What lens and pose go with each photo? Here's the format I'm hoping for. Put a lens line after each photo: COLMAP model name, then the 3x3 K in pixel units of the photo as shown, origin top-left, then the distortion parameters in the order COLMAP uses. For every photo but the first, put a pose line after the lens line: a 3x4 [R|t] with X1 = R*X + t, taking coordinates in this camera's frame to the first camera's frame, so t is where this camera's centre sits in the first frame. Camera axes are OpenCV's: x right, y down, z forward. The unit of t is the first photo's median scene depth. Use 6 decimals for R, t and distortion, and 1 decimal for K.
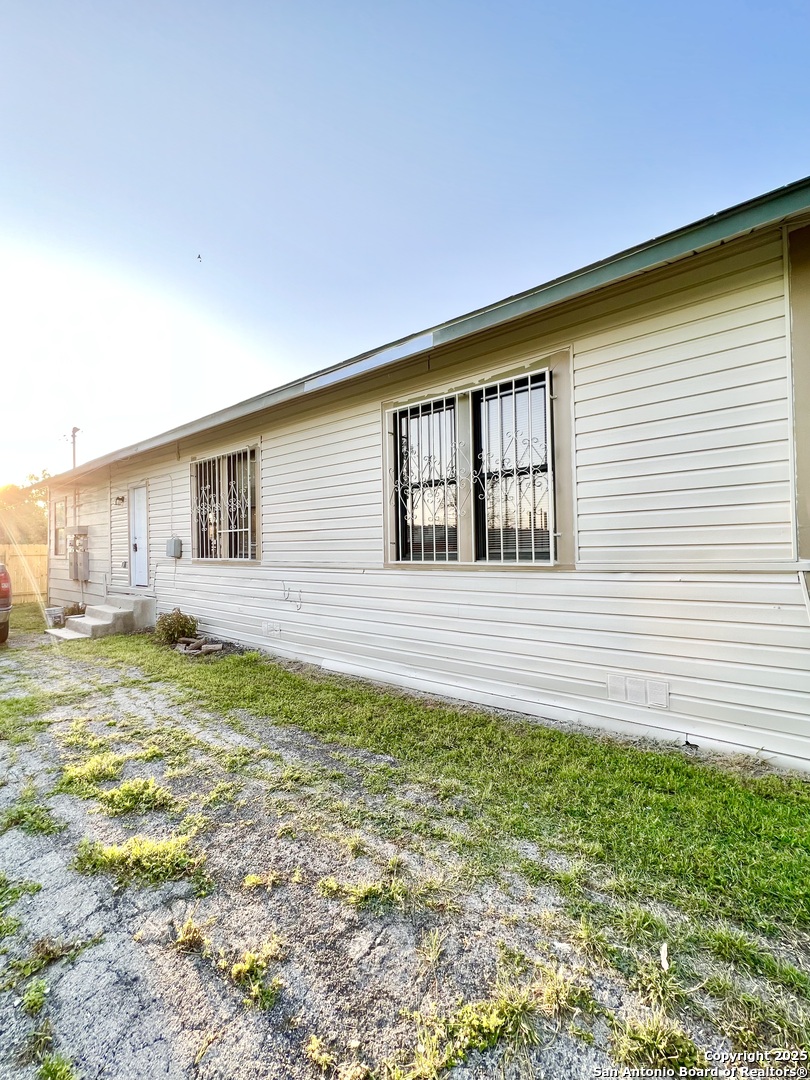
lens RADIAL K [[432.7, 0, 405.5], [0, 432.7, 541.9], [0, 0, 1]] dist [-0.001176, 0.000467]
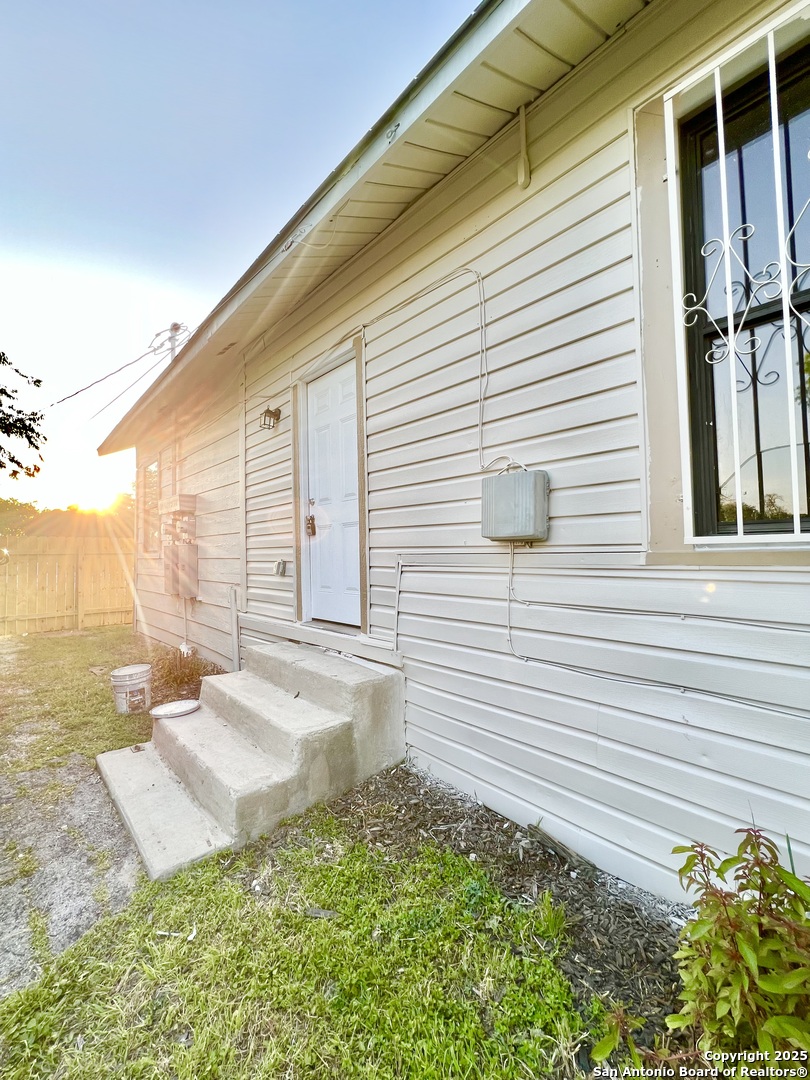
lens RADIAL K [[432.7, 0, 404.3], [0, 432.7, 539.6], [0, 0, 1]] dist [-0.001176, 0.000467]
pose [[0.987670, -0.006366, -0.156421, -0.464712], [0.003698, 0.999843, -0.017345, 0.032183], [0.156506, 0.016552, 0.987538, 0.600539]]
